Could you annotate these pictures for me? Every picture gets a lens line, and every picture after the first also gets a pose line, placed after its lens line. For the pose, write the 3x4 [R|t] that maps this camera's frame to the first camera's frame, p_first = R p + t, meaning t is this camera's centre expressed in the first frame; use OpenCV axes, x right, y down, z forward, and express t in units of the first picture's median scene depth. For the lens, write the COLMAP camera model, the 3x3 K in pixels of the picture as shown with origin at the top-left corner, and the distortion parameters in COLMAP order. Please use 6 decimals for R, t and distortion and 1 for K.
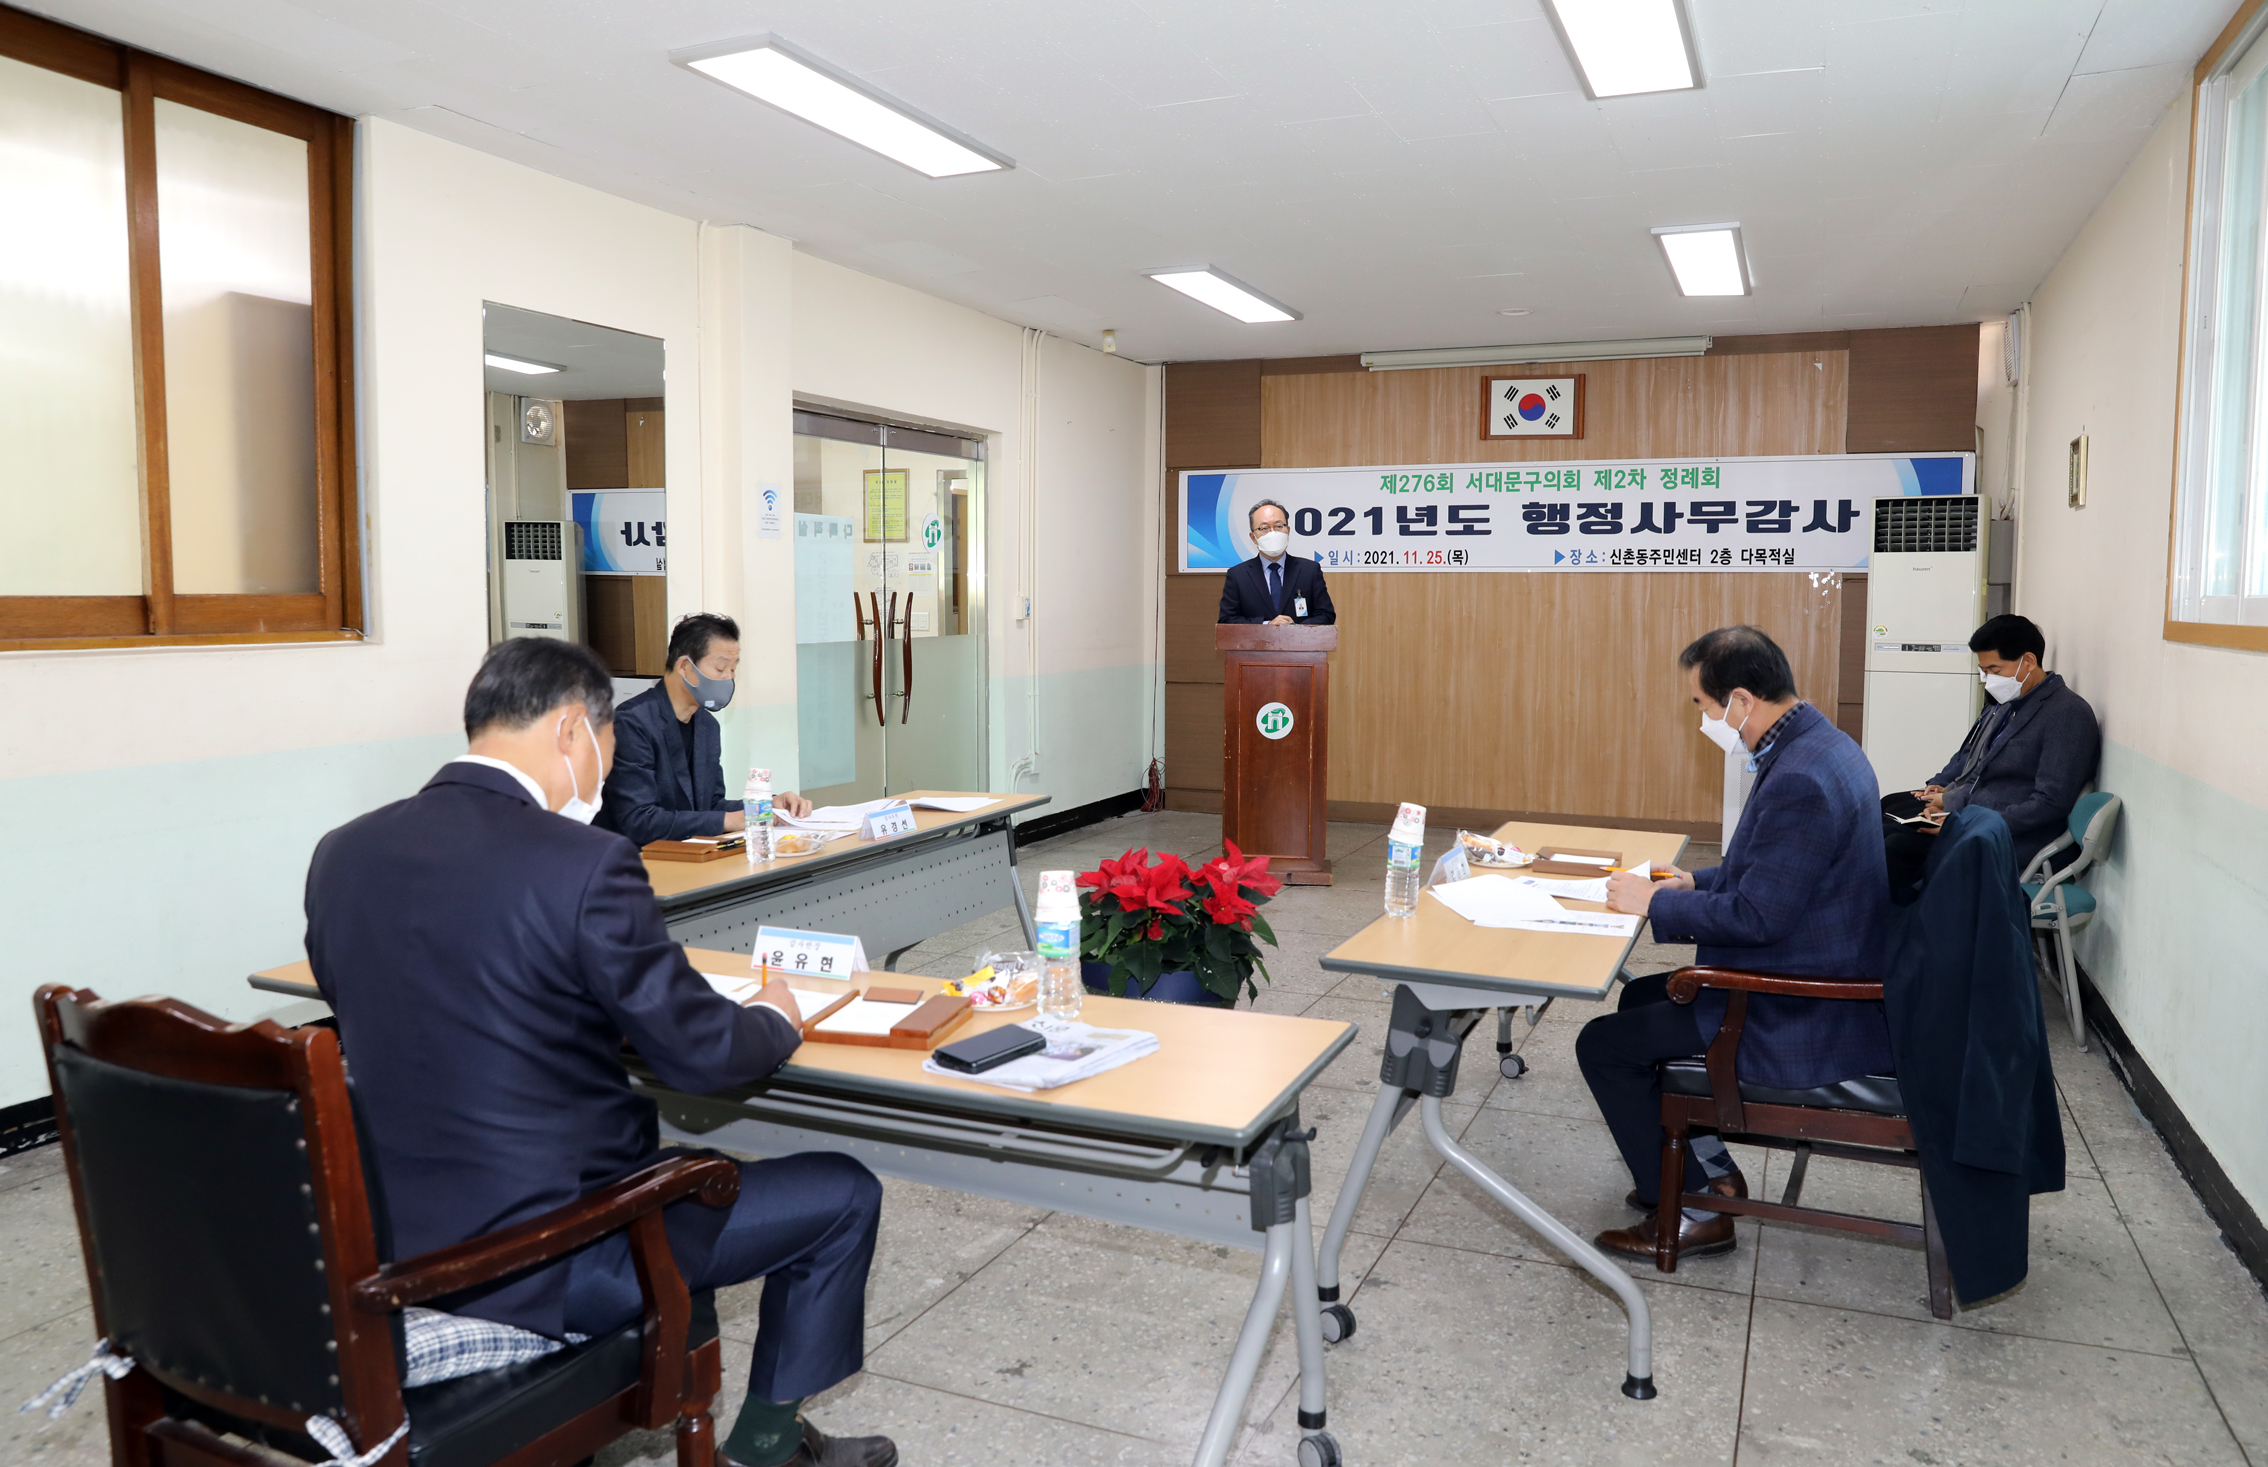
lens RADIAL K [[1611.6, 0, 1133.8], [0, 1611.6, 734.8], [0, 0, 1]] dist [-0.003665, -0.001044]
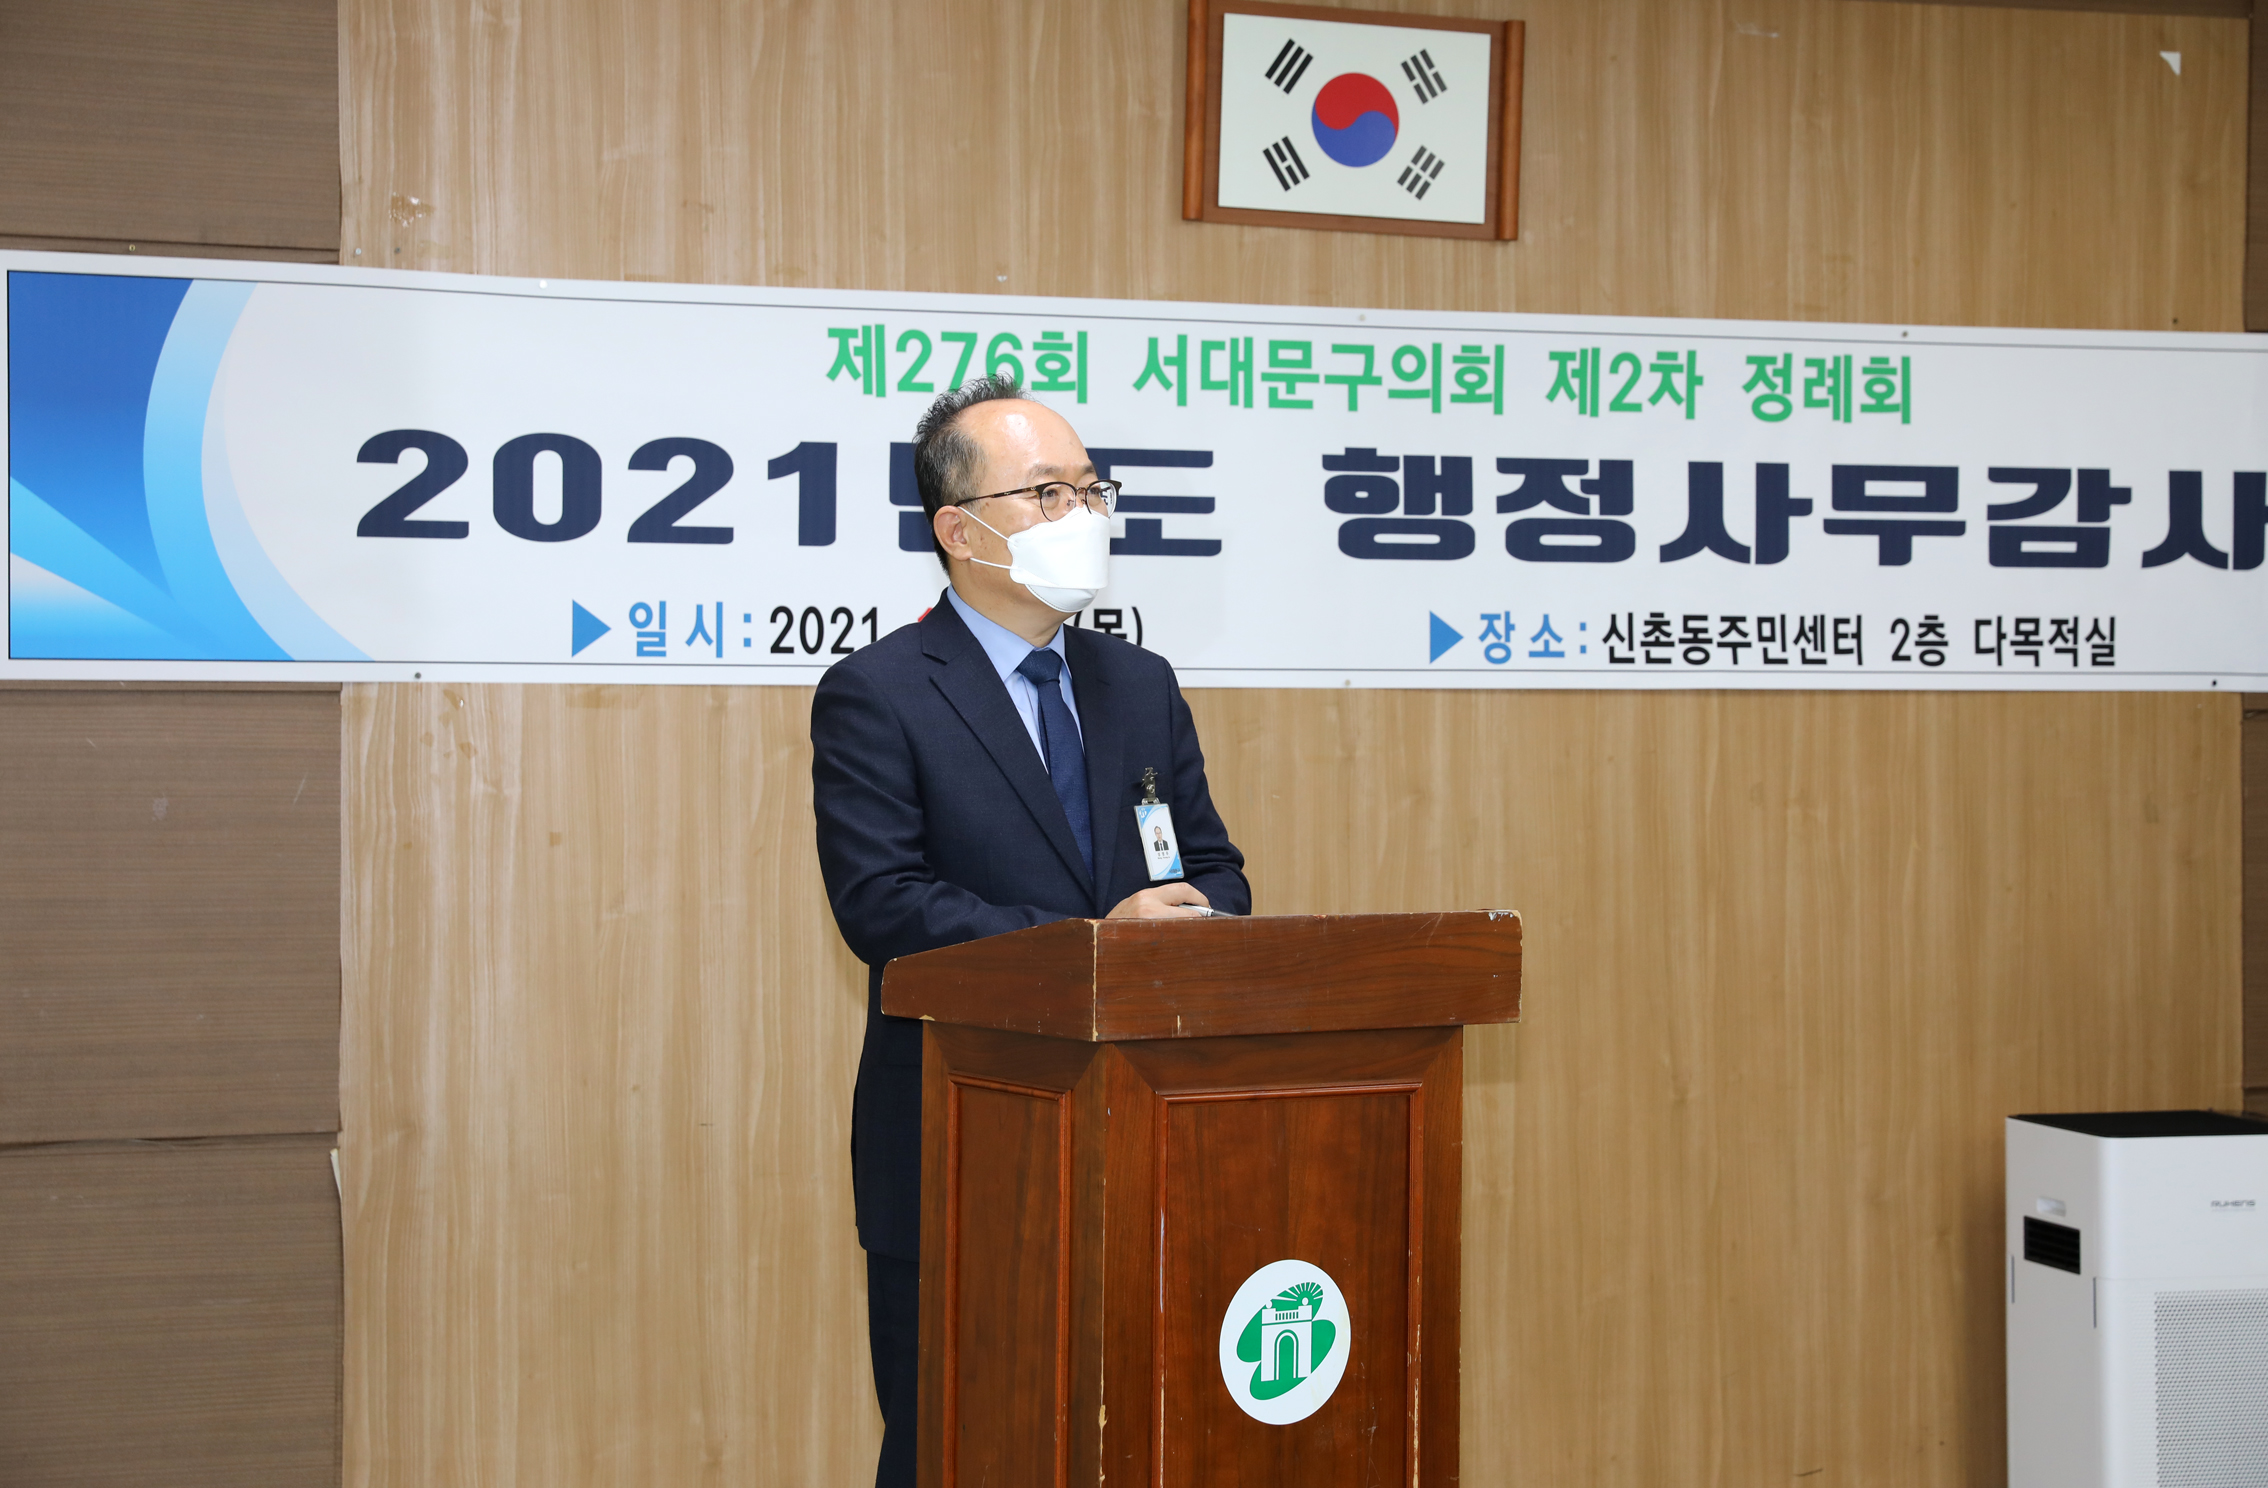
lens RADIAL K [[3886.5, 0, 1134.5], [0, 3886.5, 737.6], [0, 0, 1]] dist [0.262162, 0.000000]
pose [[0.745019, -0.005622, 0.667019, -0.253928], [0.062553, 0.996147, -0.061473, -0.052500], [-0.664103, 0.087523, 0.742500, 0.517563]]
